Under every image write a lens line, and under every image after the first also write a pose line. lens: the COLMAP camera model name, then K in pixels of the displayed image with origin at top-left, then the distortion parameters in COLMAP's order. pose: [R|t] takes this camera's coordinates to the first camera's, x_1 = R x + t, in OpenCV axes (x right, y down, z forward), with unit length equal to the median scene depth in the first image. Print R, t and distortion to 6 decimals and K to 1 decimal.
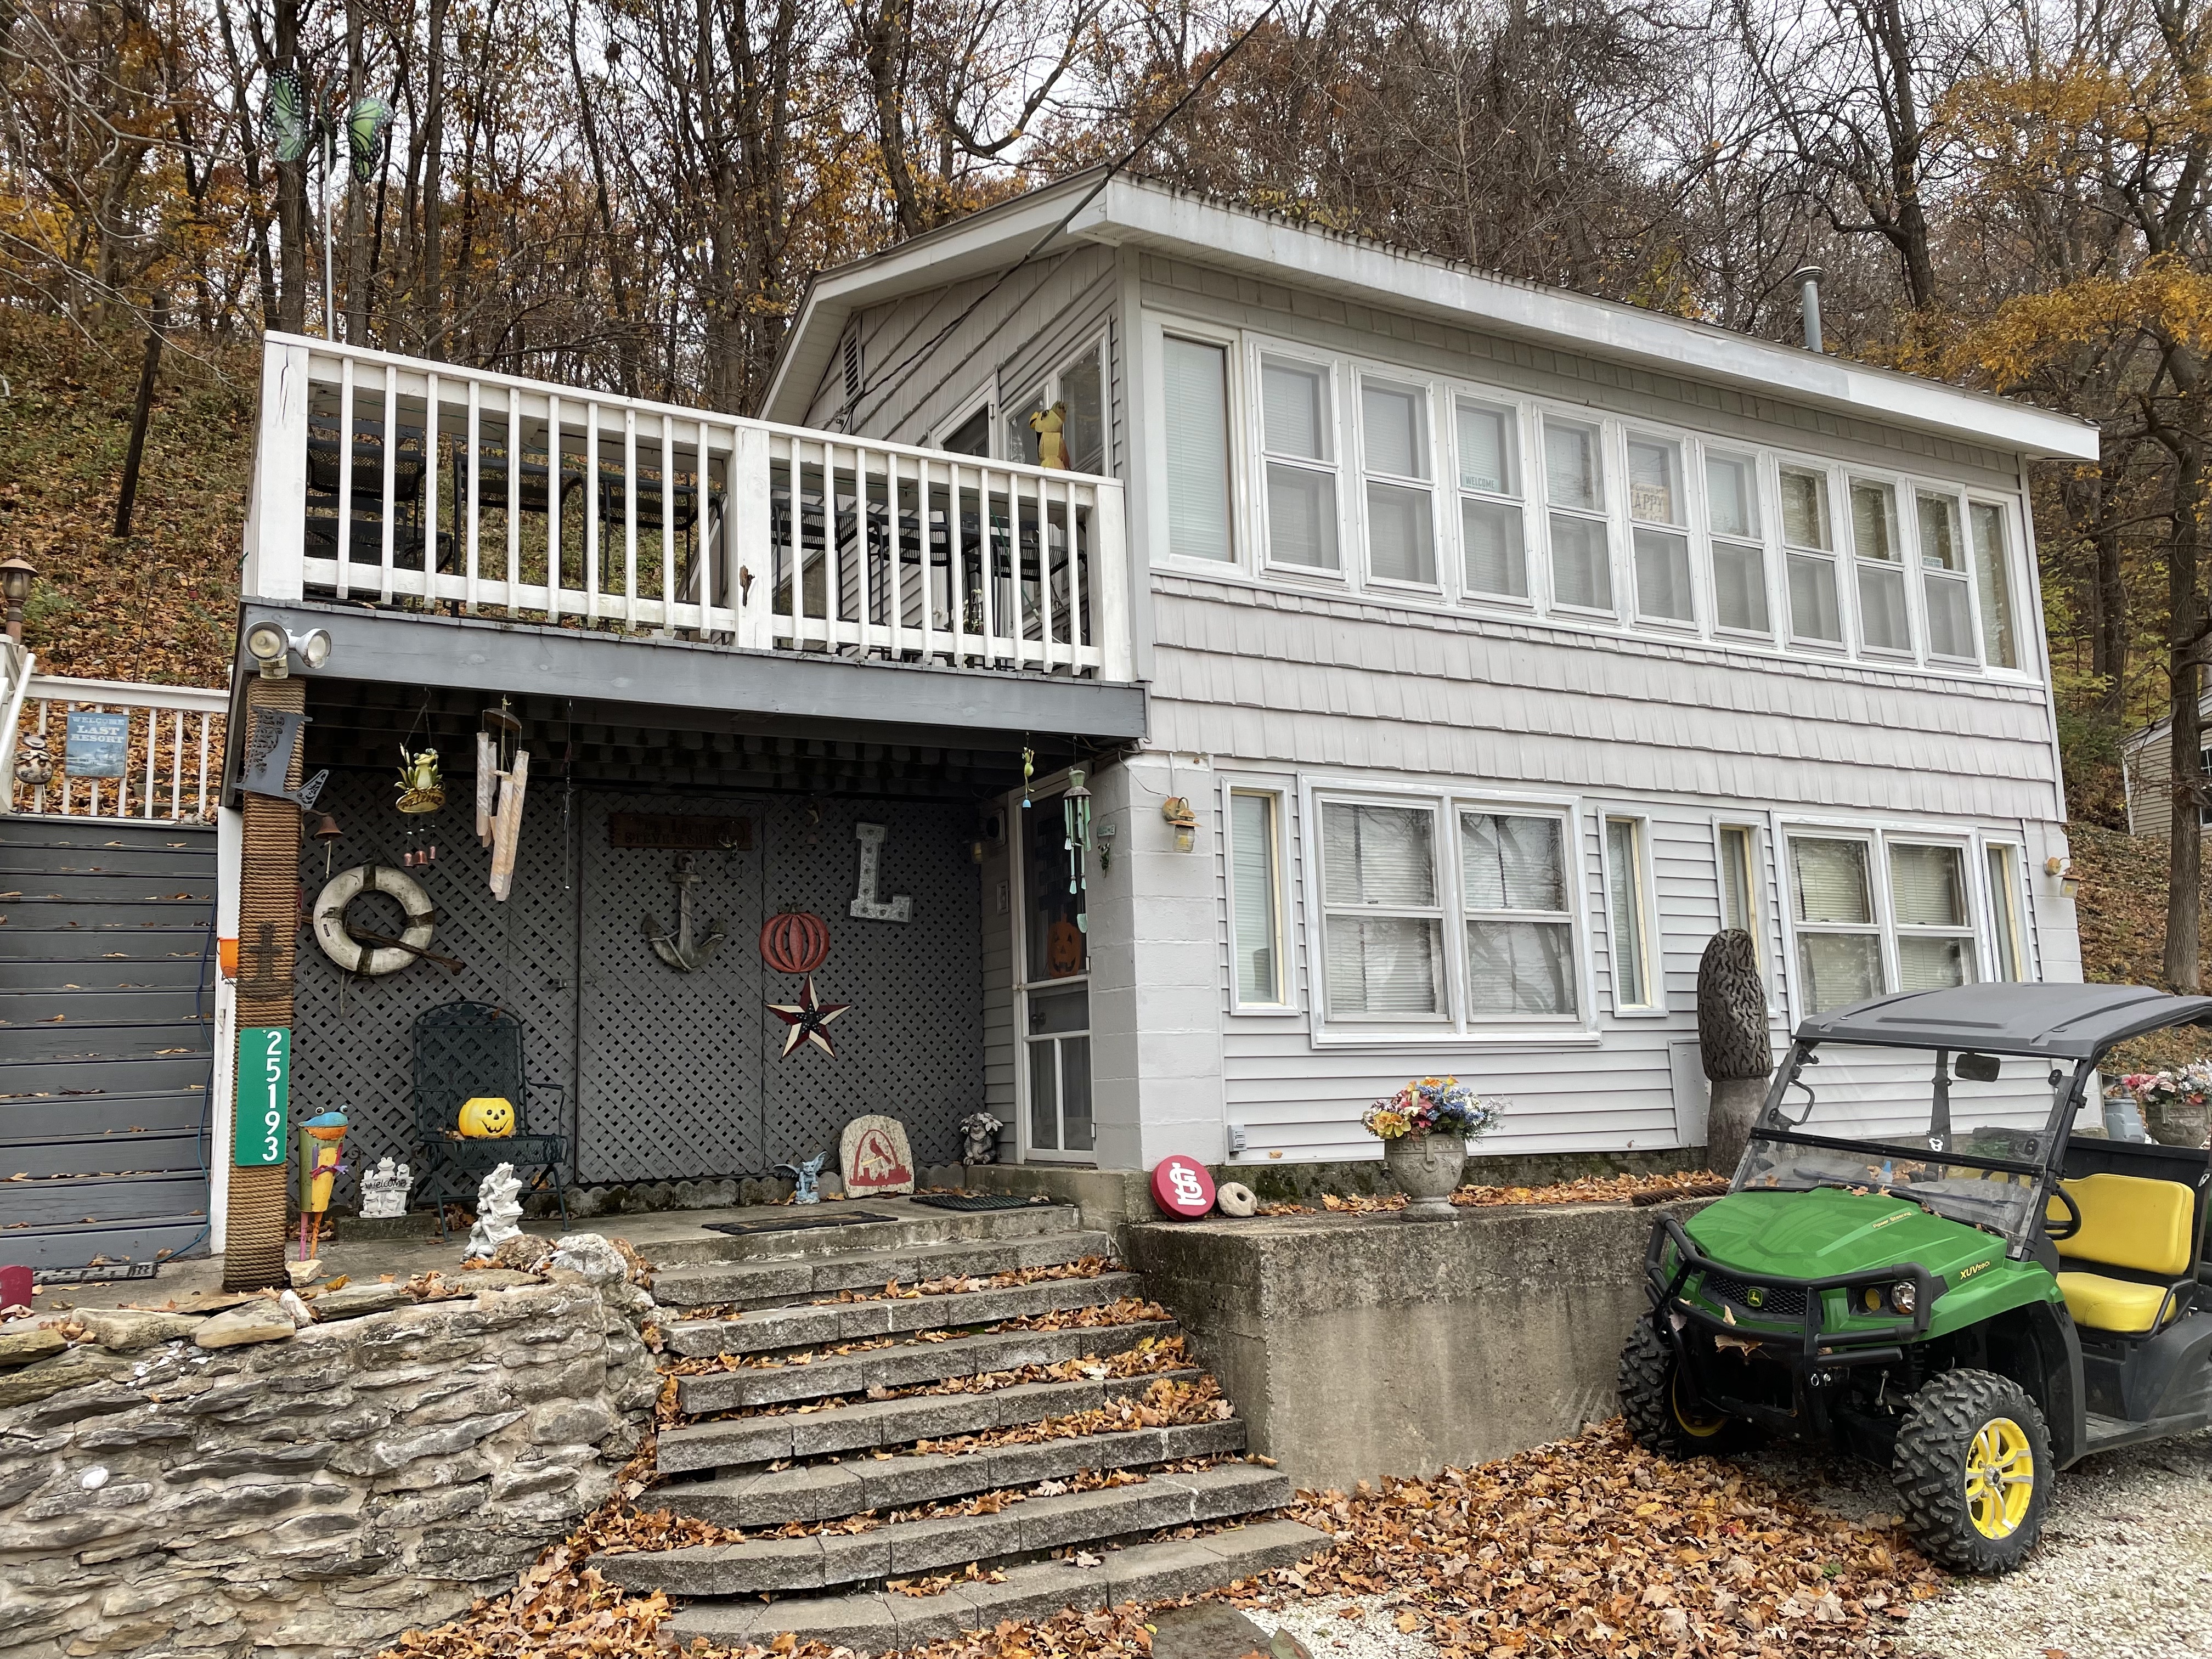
lens RADIAL K [[1656.9, 0, 1094.0], [0, 1656.9, 837.8], [0, 0, 1]] dist [0.092061, -0.109376]
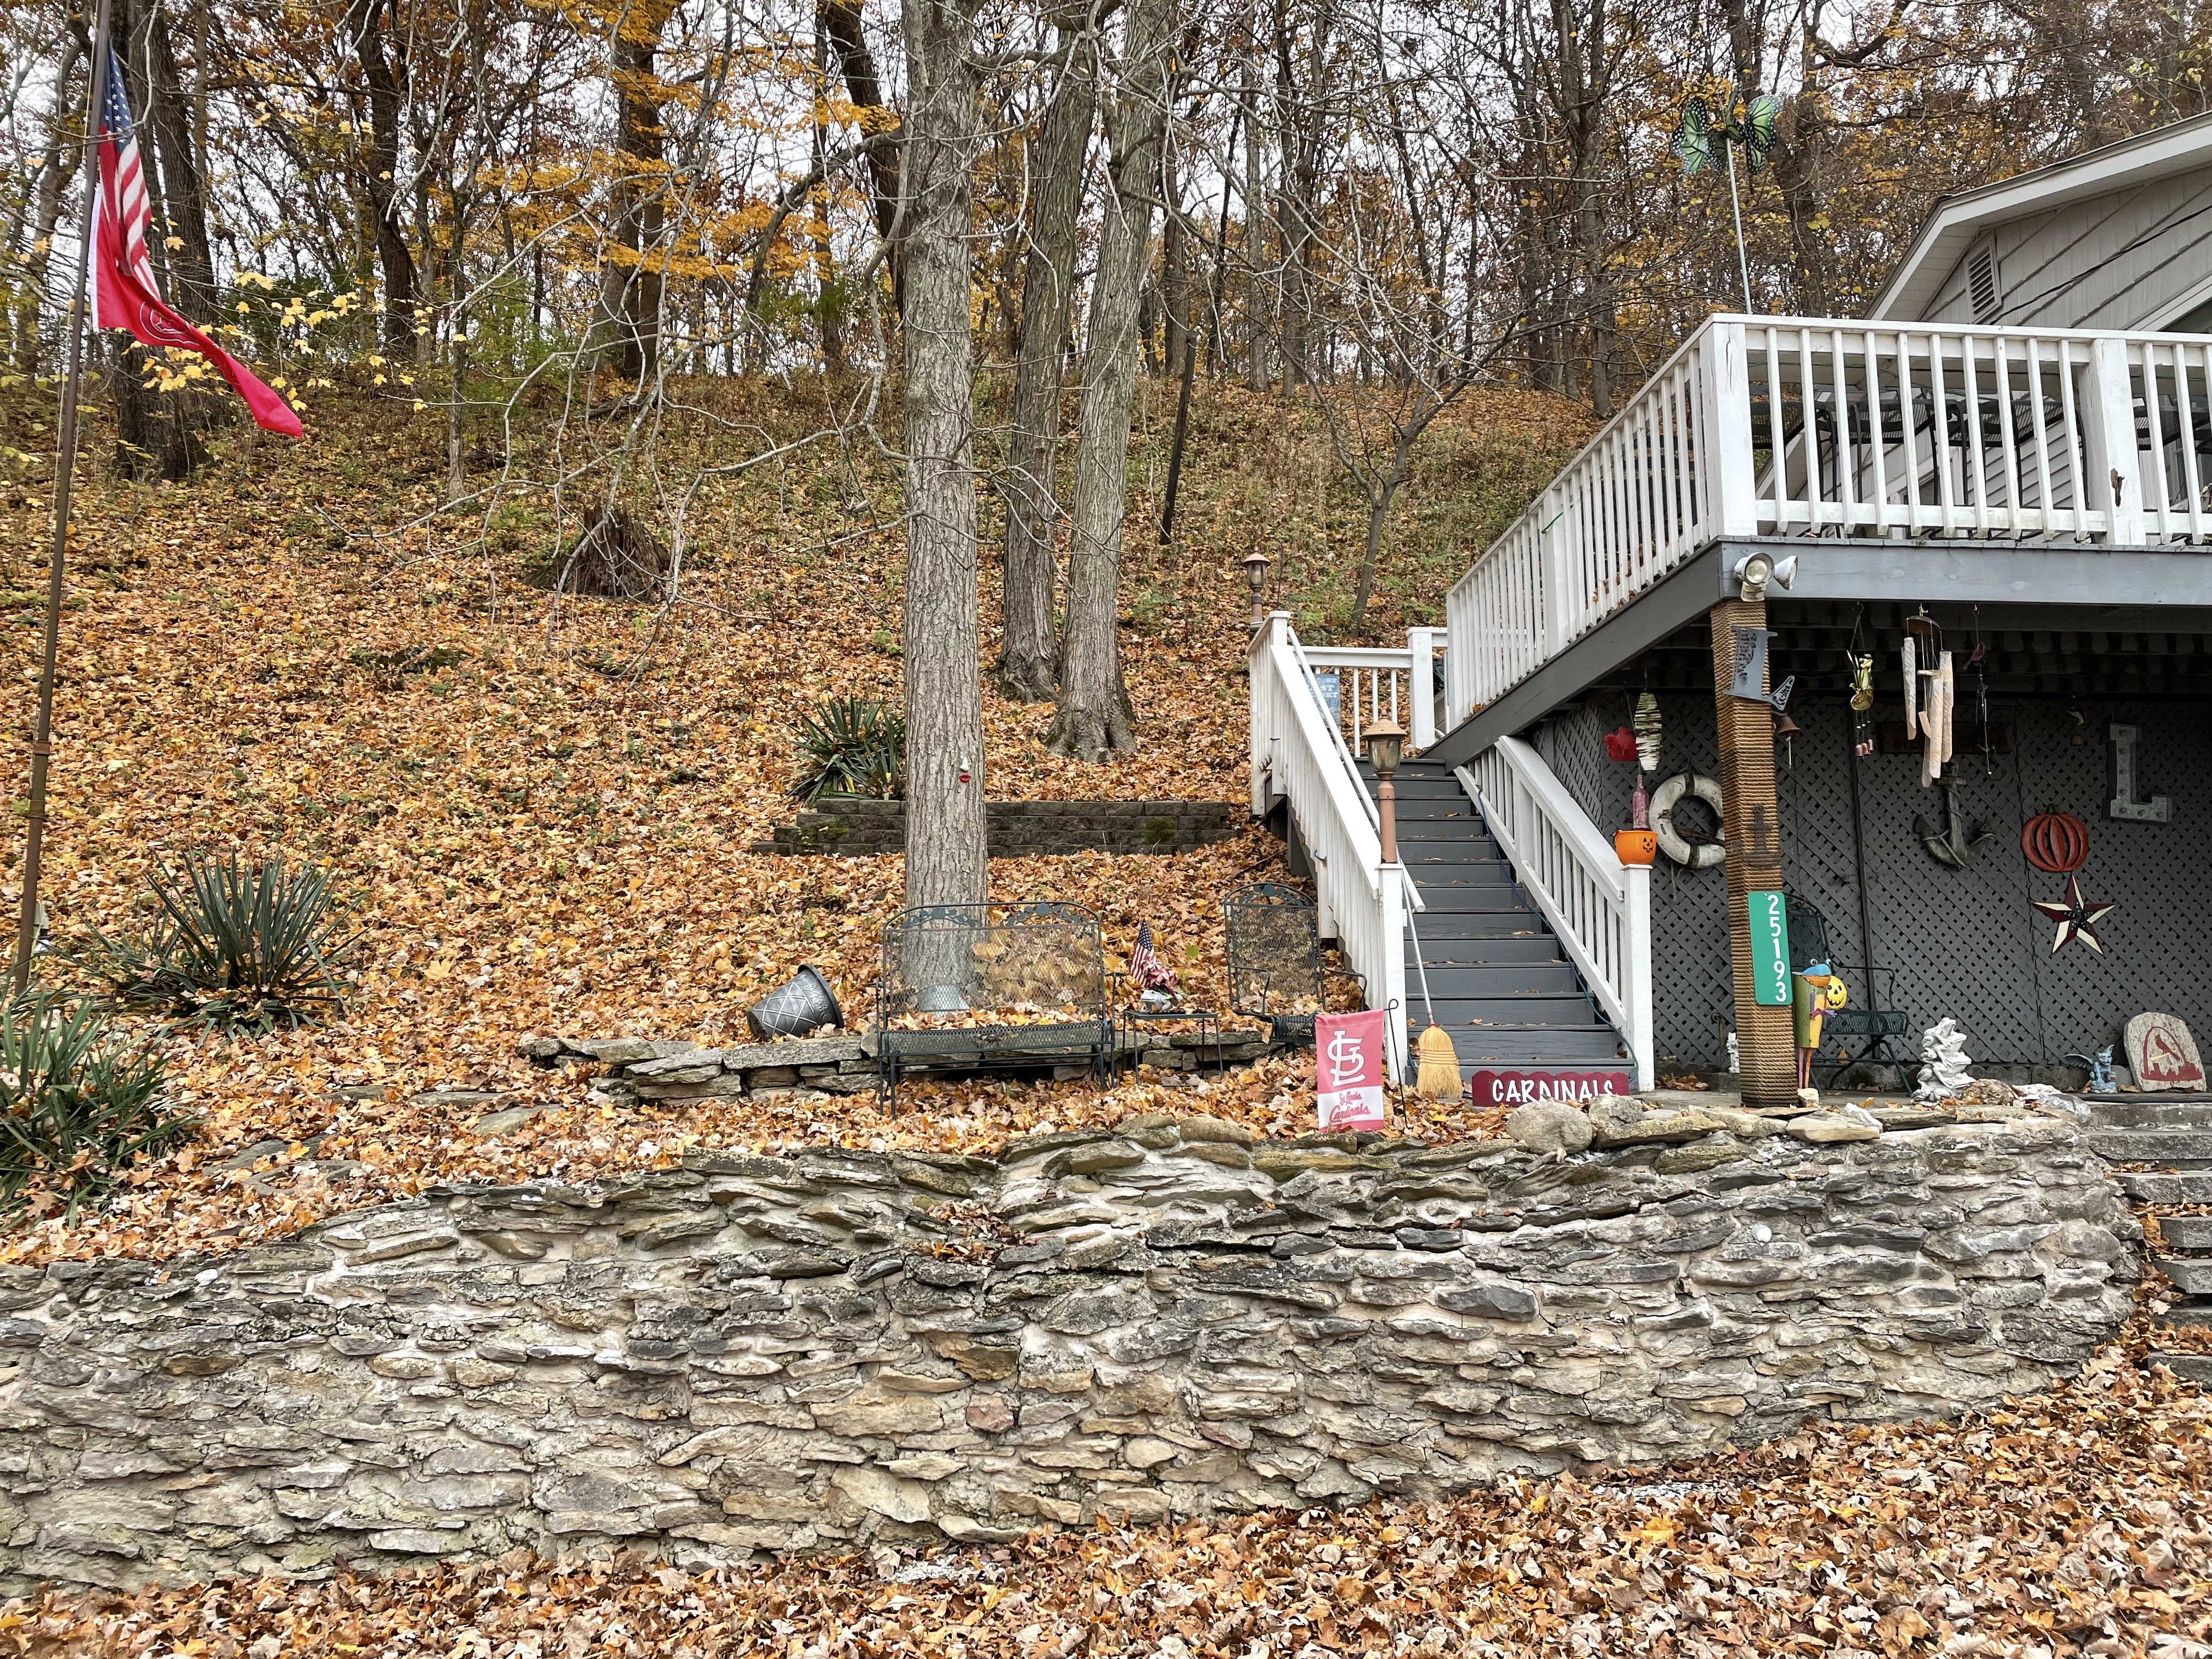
lens RADIAL K [[1656.9, 0, 1108.5], [0, 1656.9, 807.3], [0, 0, 1]] dist [0.092061, -0.109376]
pose [[0.912622, -0.028256, -0.407828, -0.336890], [0.027861, 0.999588, -0.006909, 0.037568], [0.407855, -0.005057, 0.913033, -0.219870]]
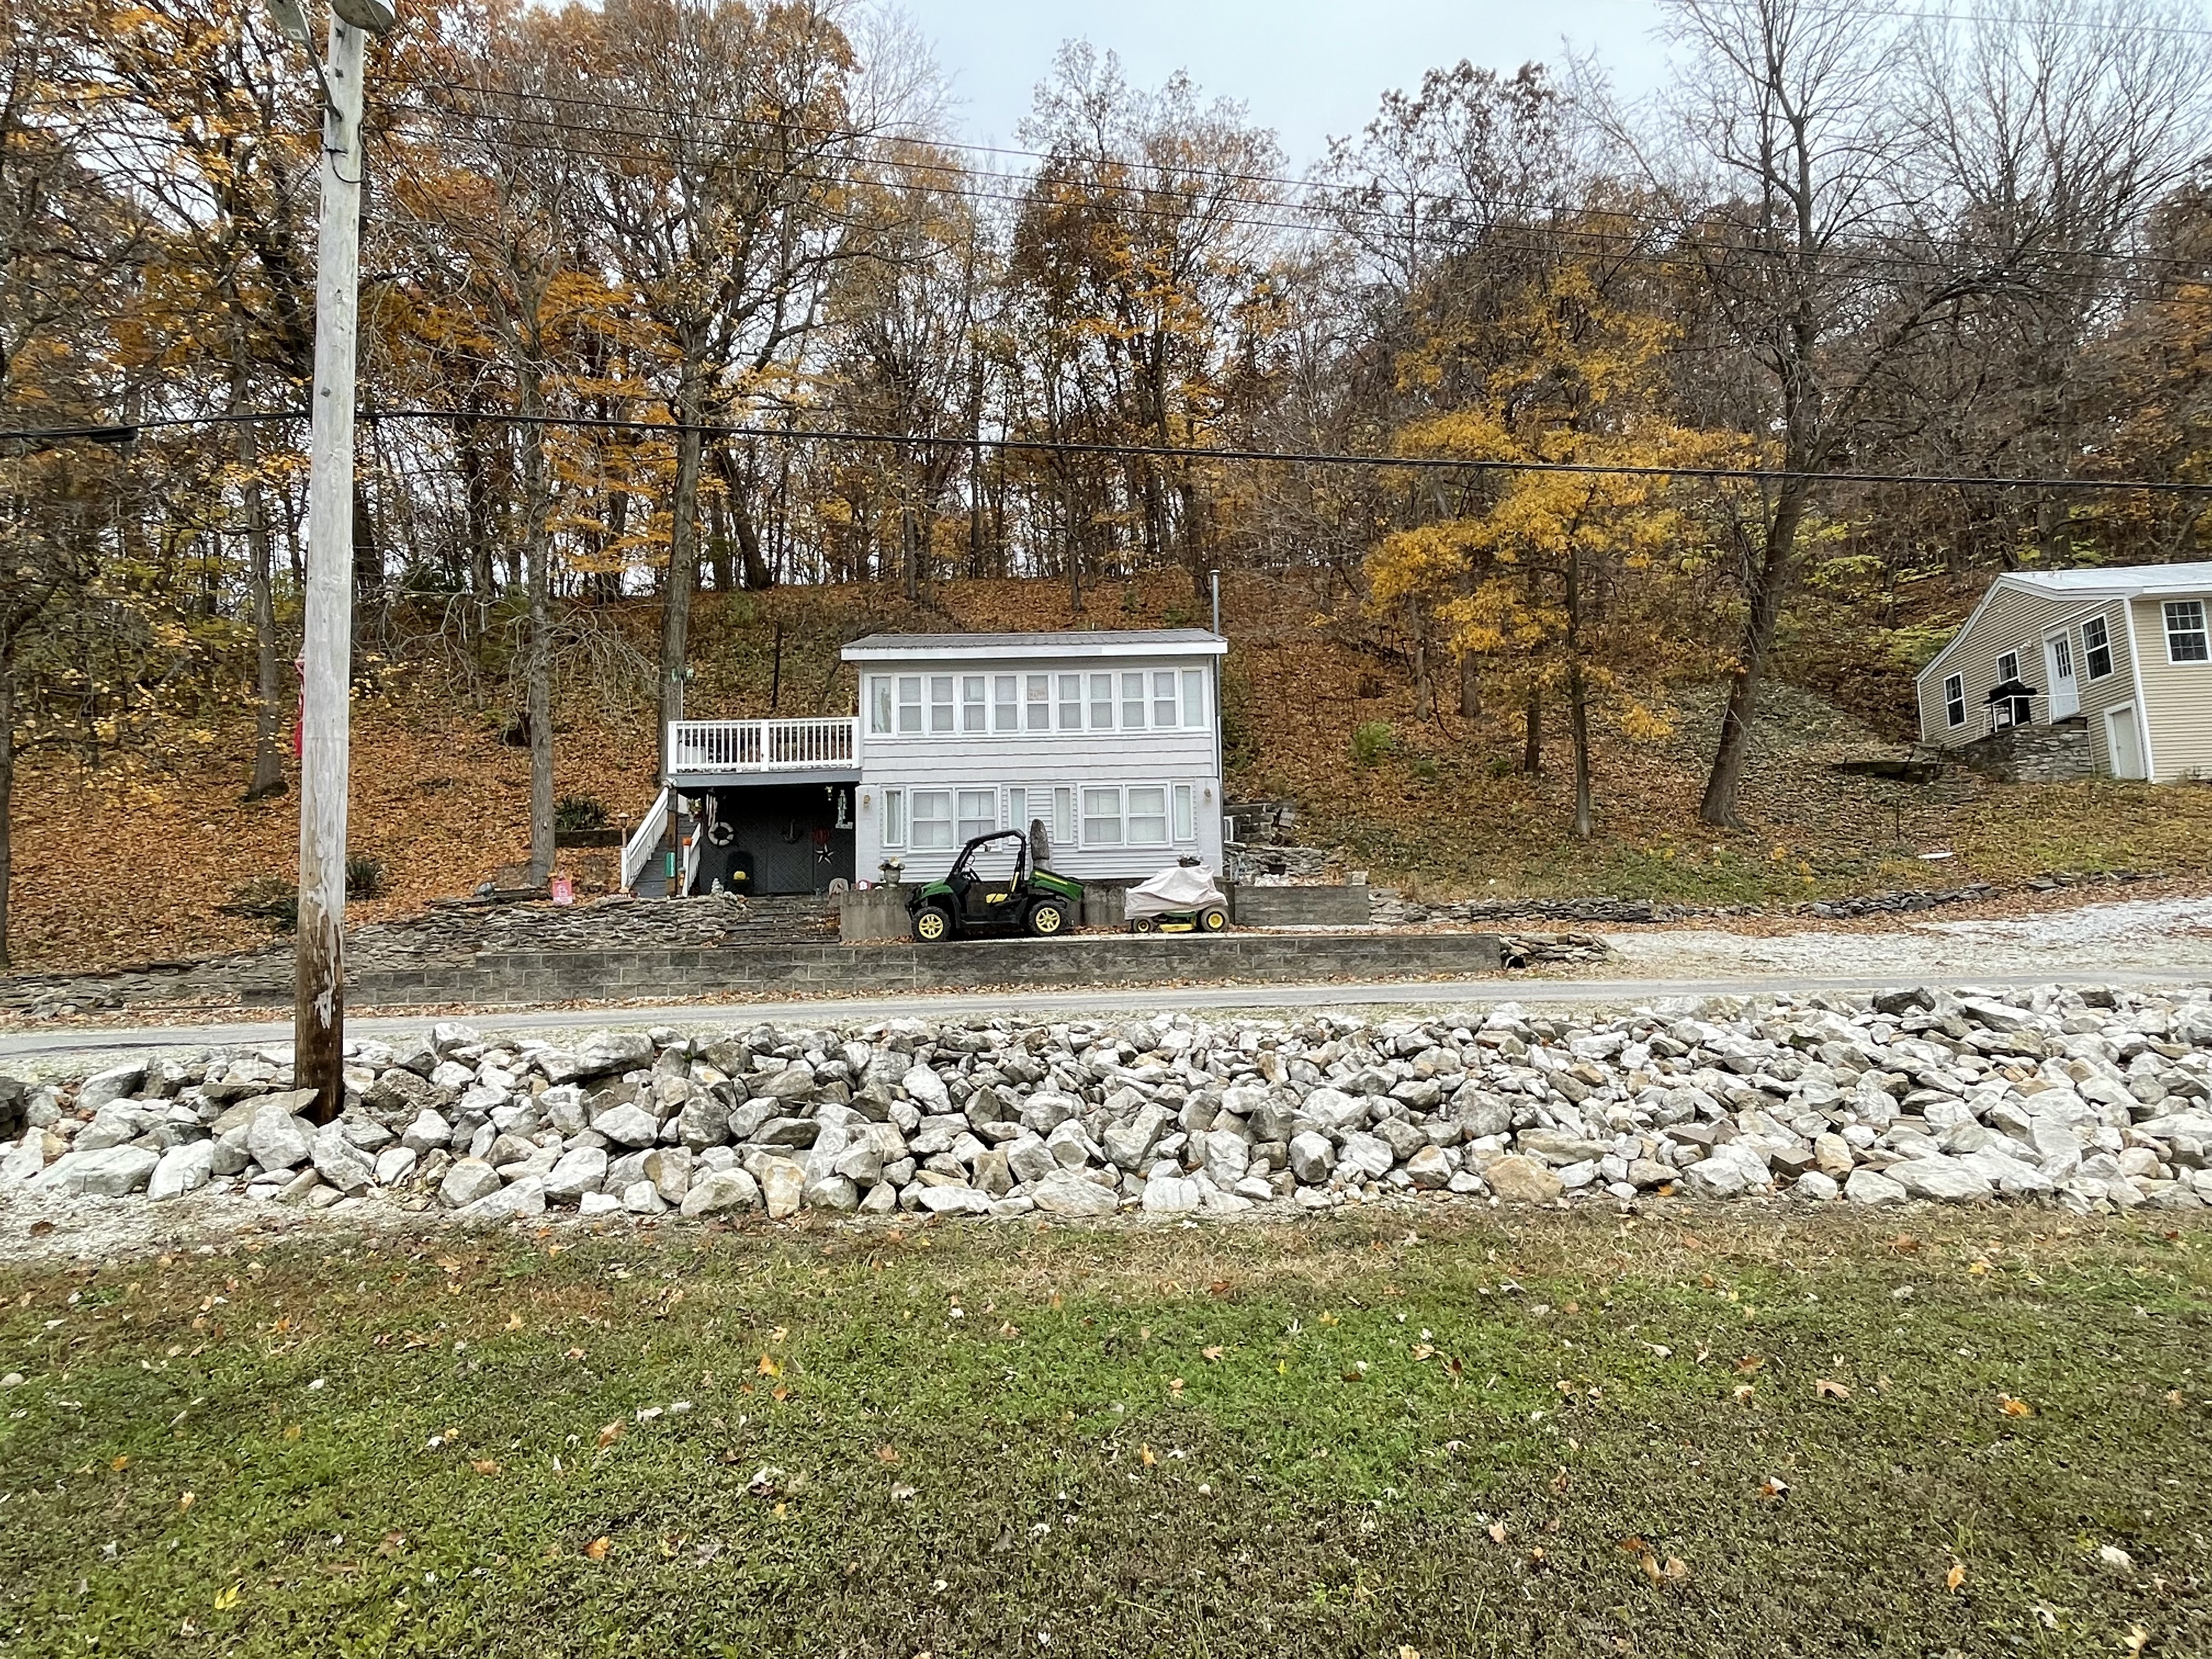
lens RADIAL K [[1266.9, 0, 1110.8], [0, 1266.9, 829.6], [0, 0, 1]] dist [-0.006823, 0.002475]
pose [[0.901740, -0.049569, -0.429428, 2.016289], [0.066425, 0.997494, 0.024341, 0.026126], [0.427146, -0.050474, 0.902773, -1.649180]]
